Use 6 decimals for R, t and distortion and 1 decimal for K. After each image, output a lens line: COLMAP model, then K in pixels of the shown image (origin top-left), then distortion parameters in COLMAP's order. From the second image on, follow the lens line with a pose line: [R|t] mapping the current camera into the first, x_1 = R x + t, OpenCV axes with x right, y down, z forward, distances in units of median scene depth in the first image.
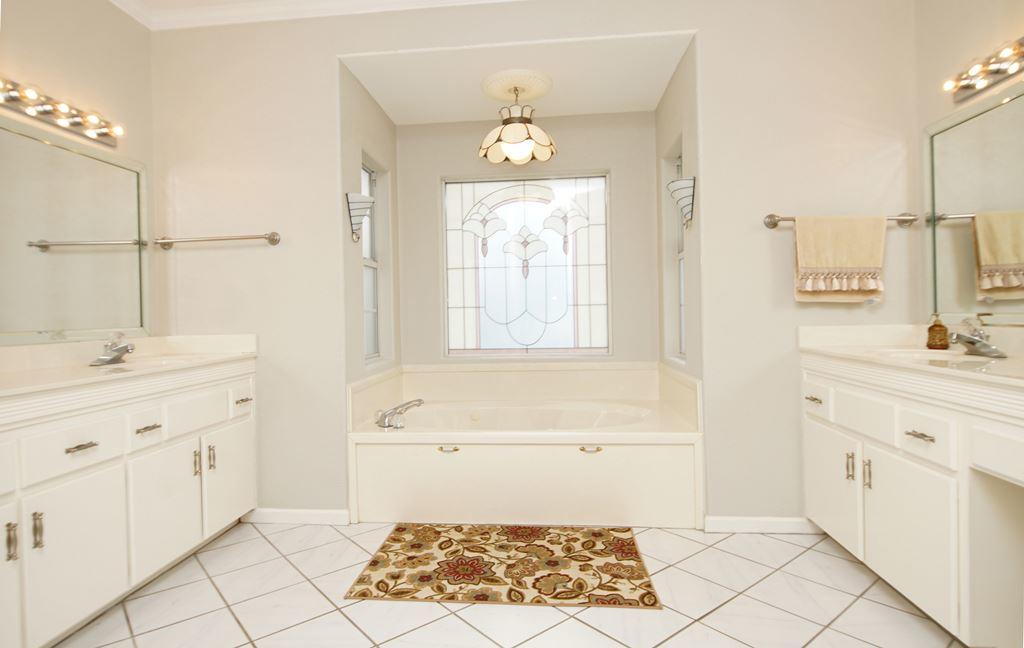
lens RADIAL K [[574.5, 0, 492.7], [0, 574.5, 319.0], [0, 0, 1]] dist [0.026029, -0.030409]
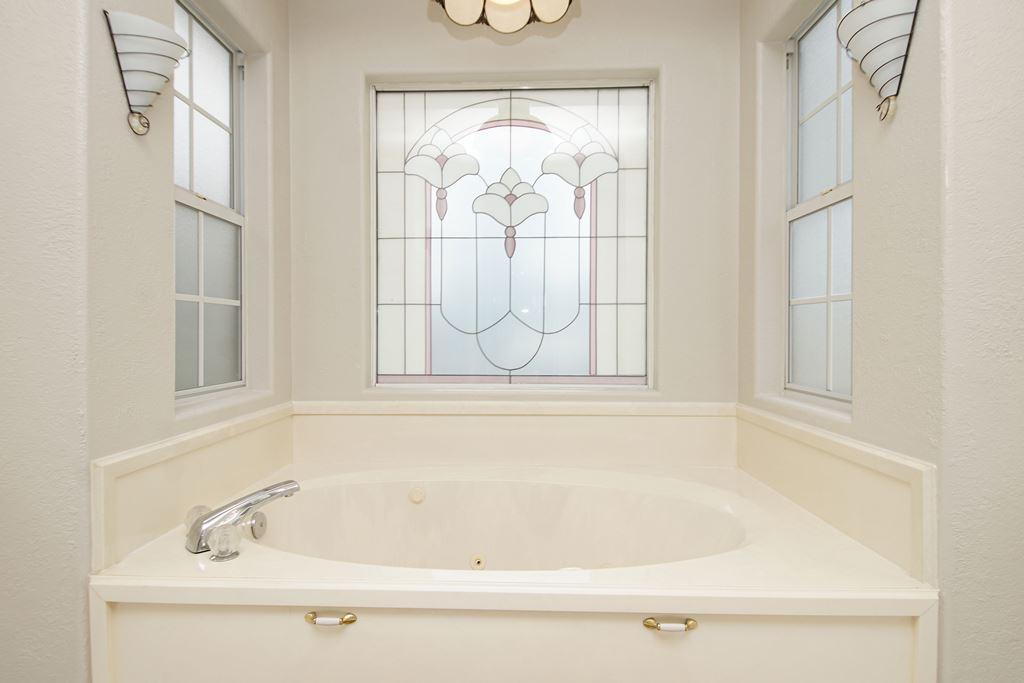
lens RADIAL K [[527.9, 0, 503.8], [0, 527.9, 342.1], [0, 0, 1]] dist [0.002380, -0.024236]
pose [[0.997230, 0.019444, 0.071787, 0.018078], [-0.019548, 0.999809, 0.000755, 0.022238], [-0.071759, -0.002156, 0.997420, 0.617633]]
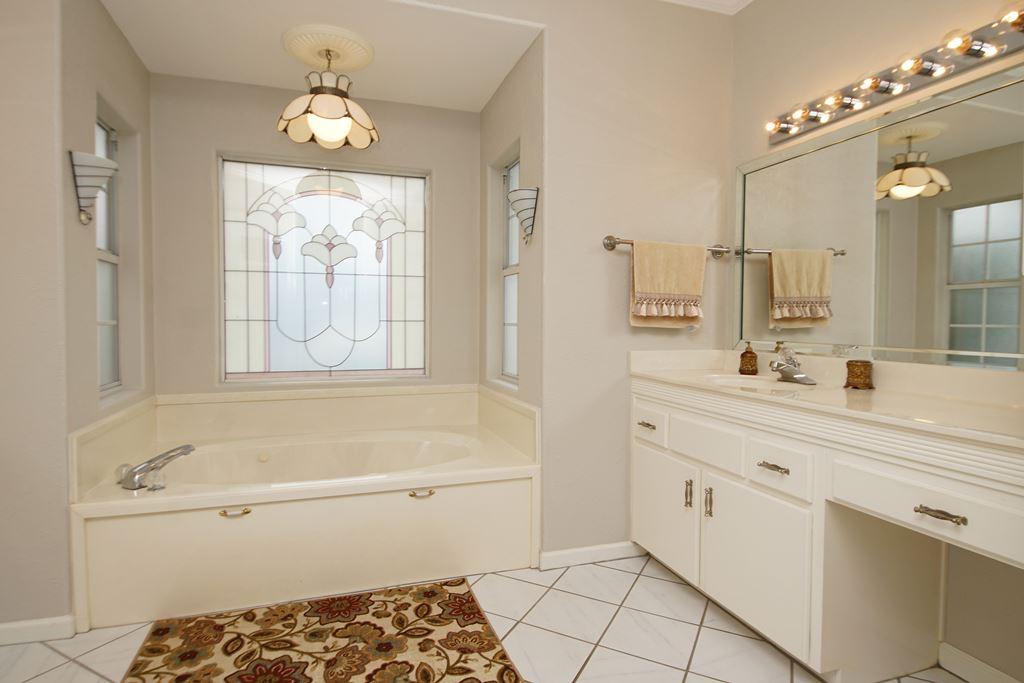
lens RADIAL K [[561.0, 0, 505.8], [0, 561.0, 339.4], [0, 0, 1]] dist [0.031626, -0.032262]
pose [[0.912944, 0.009312, 0.407978, -0.057881], [-0.018082, 0.999681, 0.017644, -0.019110], [-0.407684, -0.023485, 0.912821, 0.190935]]
